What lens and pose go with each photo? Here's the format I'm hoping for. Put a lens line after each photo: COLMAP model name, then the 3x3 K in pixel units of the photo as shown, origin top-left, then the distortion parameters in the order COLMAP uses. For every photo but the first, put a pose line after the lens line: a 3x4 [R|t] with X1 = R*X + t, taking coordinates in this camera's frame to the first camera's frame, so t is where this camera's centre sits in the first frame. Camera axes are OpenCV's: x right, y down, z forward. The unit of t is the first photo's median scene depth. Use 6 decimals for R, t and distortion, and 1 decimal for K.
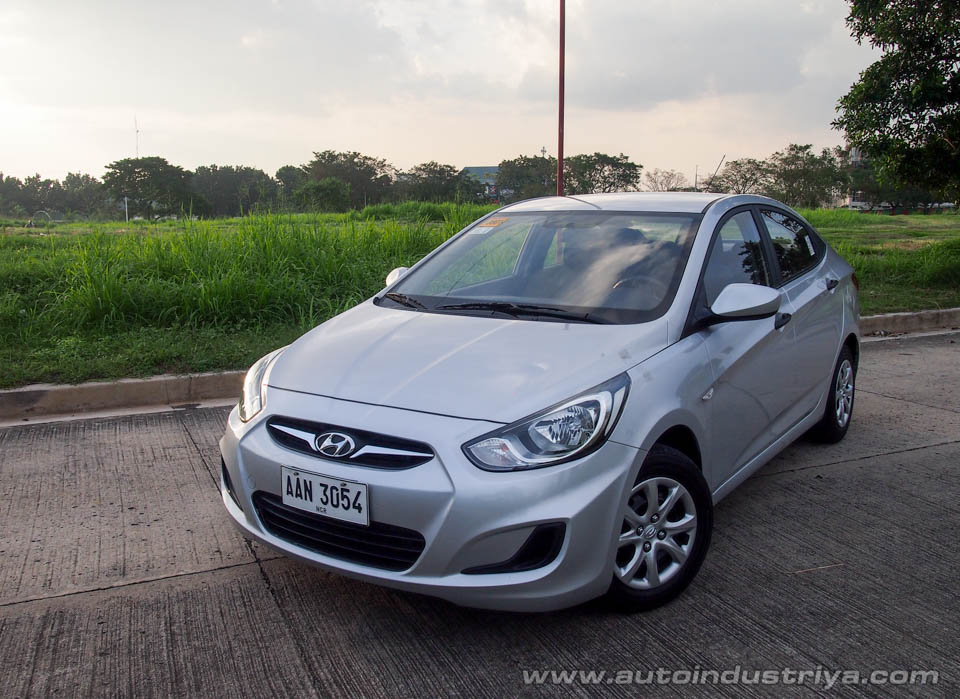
lens RADIAL K [[981.7, 0, 481.3], [0, 981.7, 352.2], [0, 0, 1]] dist [-0.028124, 0.000000]
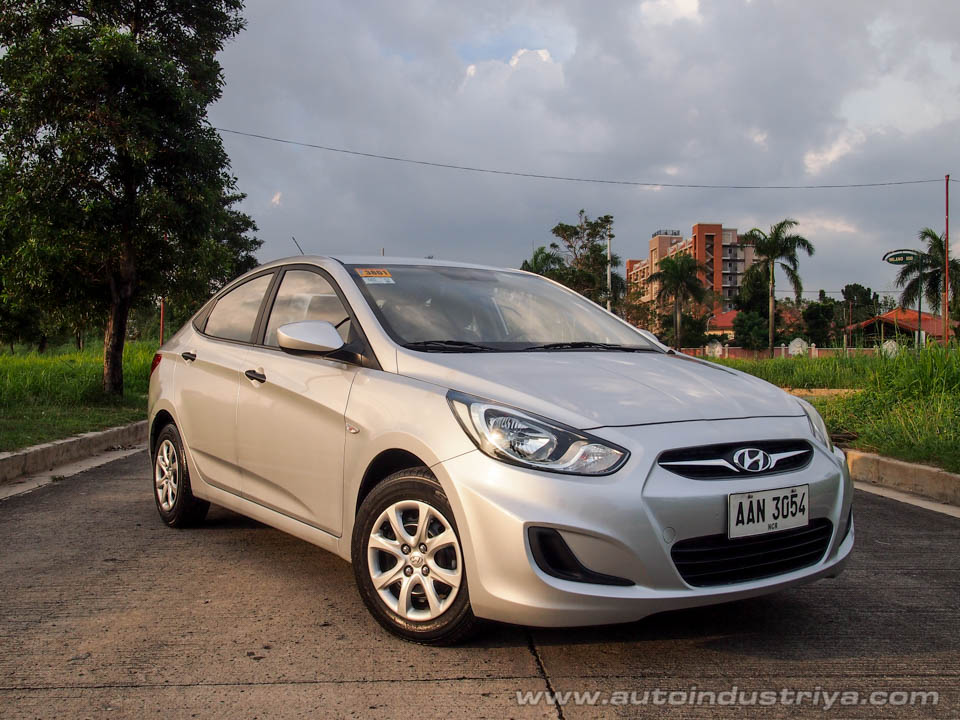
lens RADIAL K [[936.7, 0, 476.3], [0, 936.7, 363.5], [0, 0, 1]] dist [-0.077749, 0.000000]
pose [[0.329754, 0.006030, 0.944048, -1.126096], [0.144872, 0.987812, -0.056913, 0.012694], [-0.932885, 0.155533, 0.324861, 0.957249]]
